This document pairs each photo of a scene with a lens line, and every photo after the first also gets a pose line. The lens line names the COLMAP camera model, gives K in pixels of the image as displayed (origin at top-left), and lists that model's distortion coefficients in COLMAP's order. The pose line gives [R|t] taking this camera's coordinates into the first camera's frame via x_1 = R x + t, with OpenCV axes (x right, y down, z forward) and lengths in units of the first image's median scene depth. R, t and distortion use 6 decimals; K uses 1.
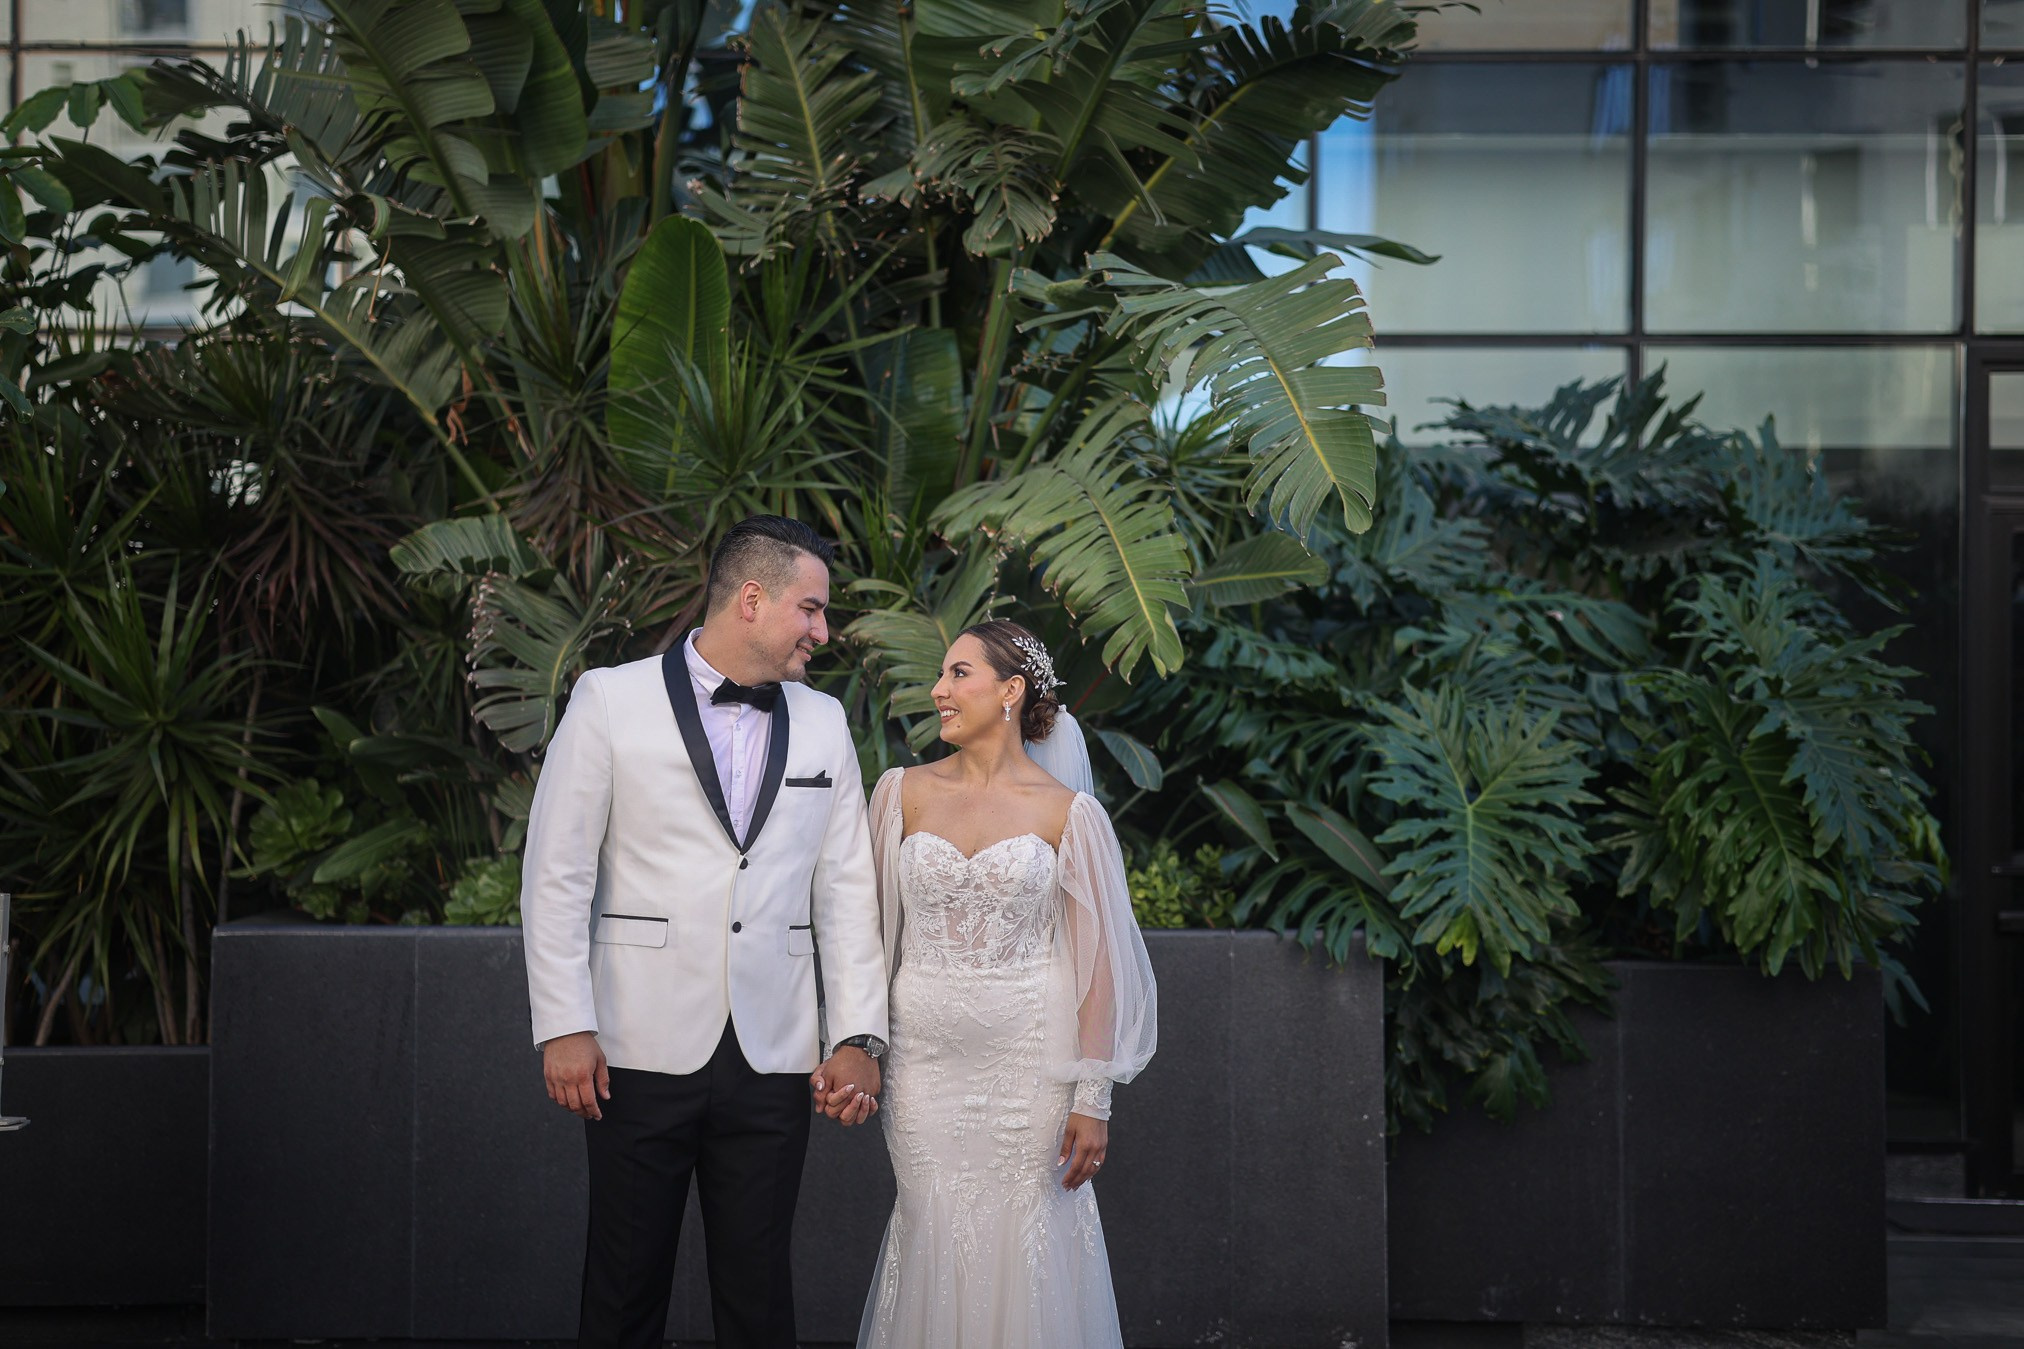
lens RADIAL K [[4925.1, 0, 1016.5], [0, 4925.1, 628.0], [0, 0, 1]] dist [1.134378, -14.200269]
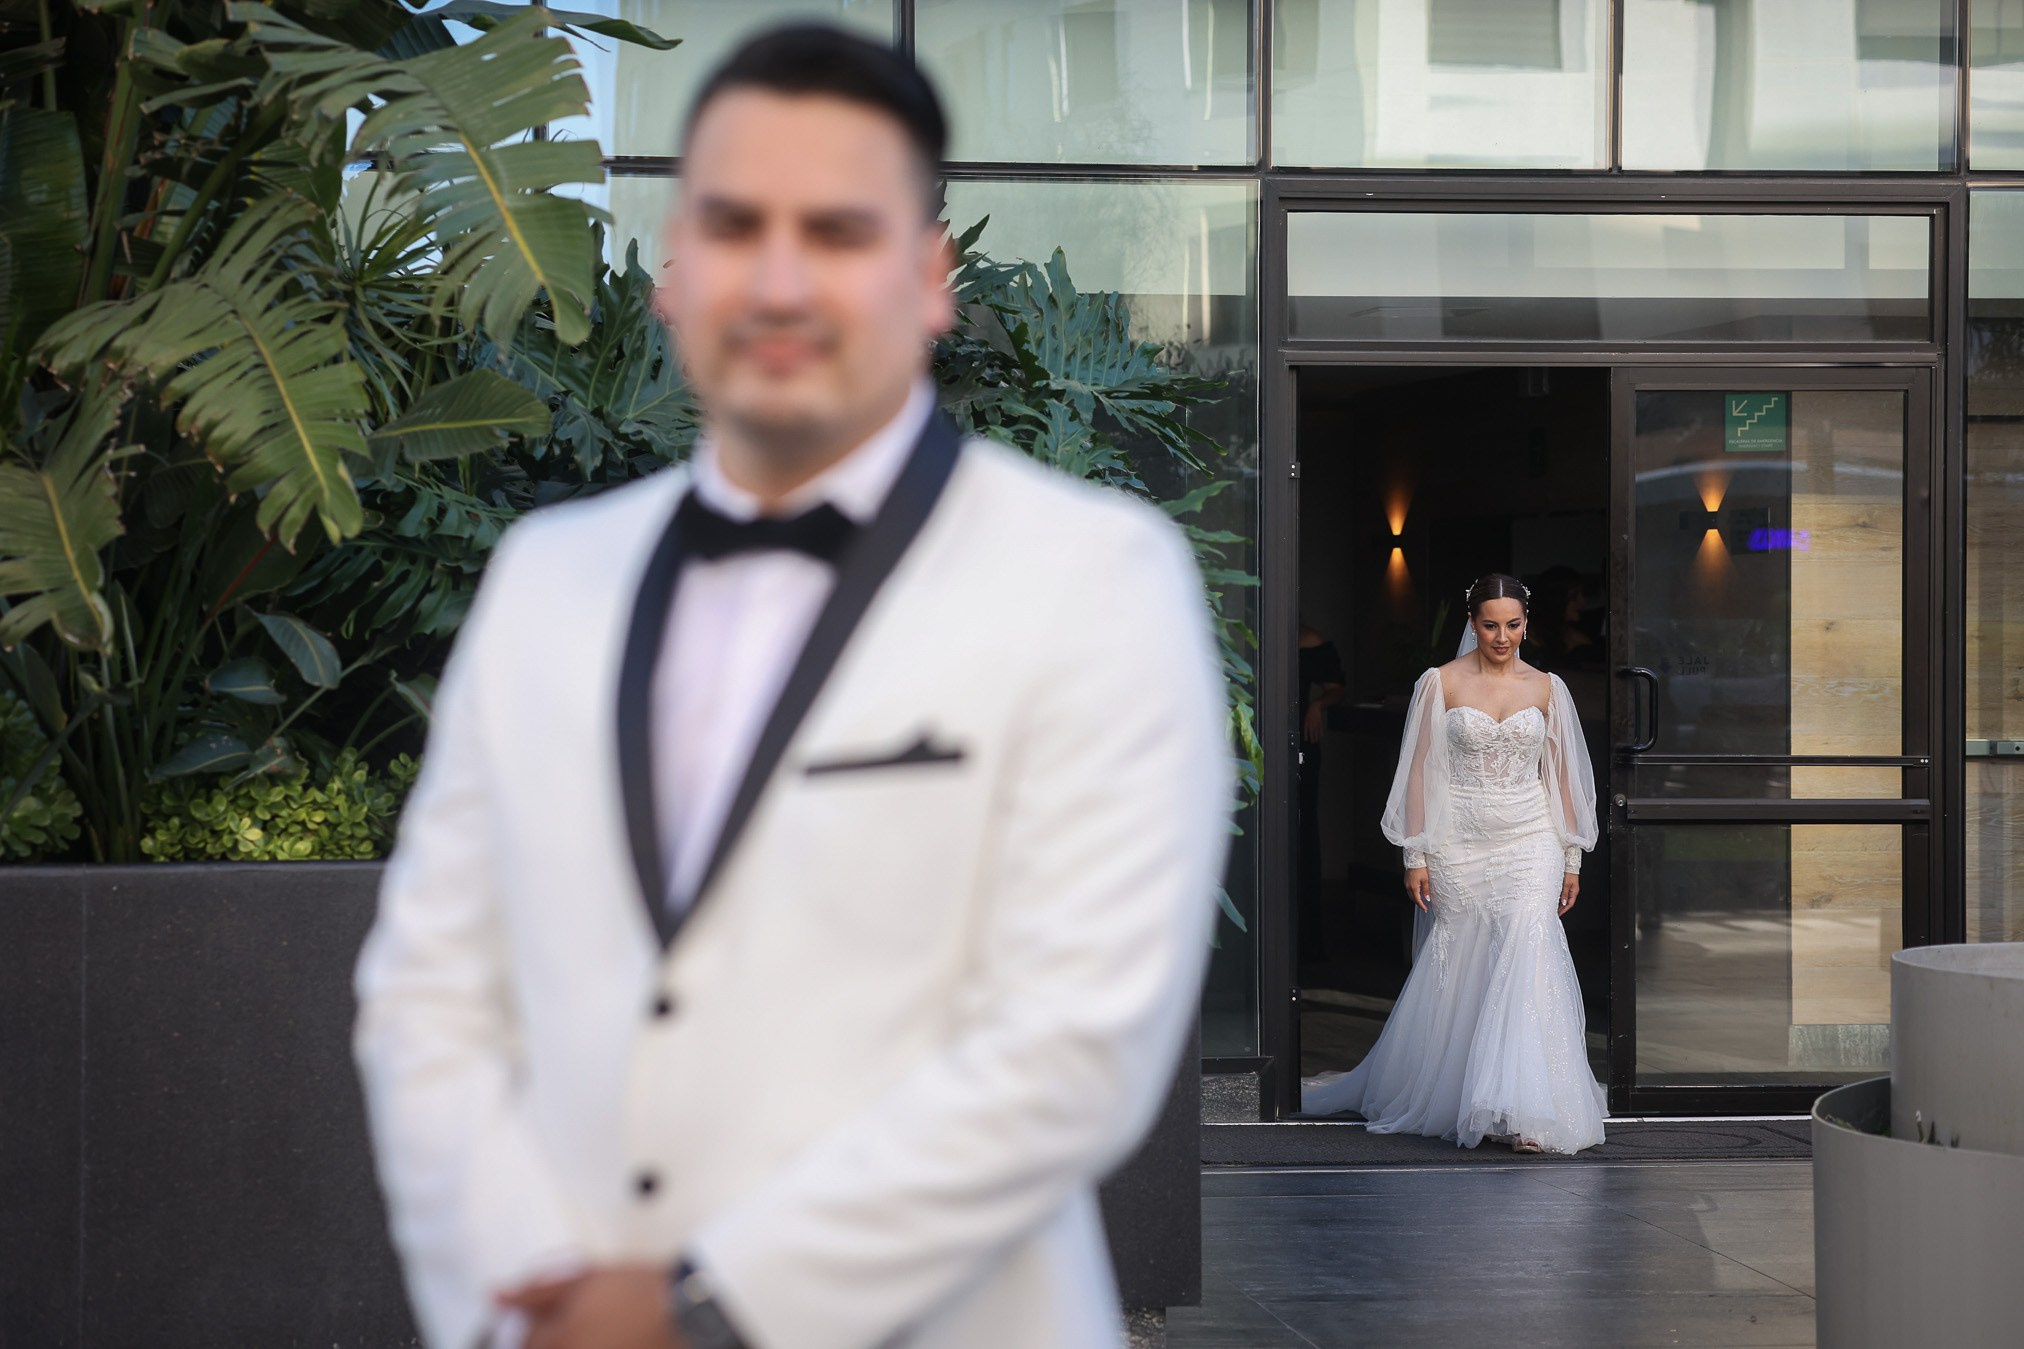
lens RADIAL K [[4925.1, 0, 1016.5], [0, 4925.1, 628.0], [0, 0, 1]] dist [1.134378, -14.200269]
pose [[0.988976, -0.008154, 0.147849, 0.017173], [0.004986, 0.999750, 0.021788, 0.005702], [-0.147989, -0.020811, 0.988770, 0.174823]]
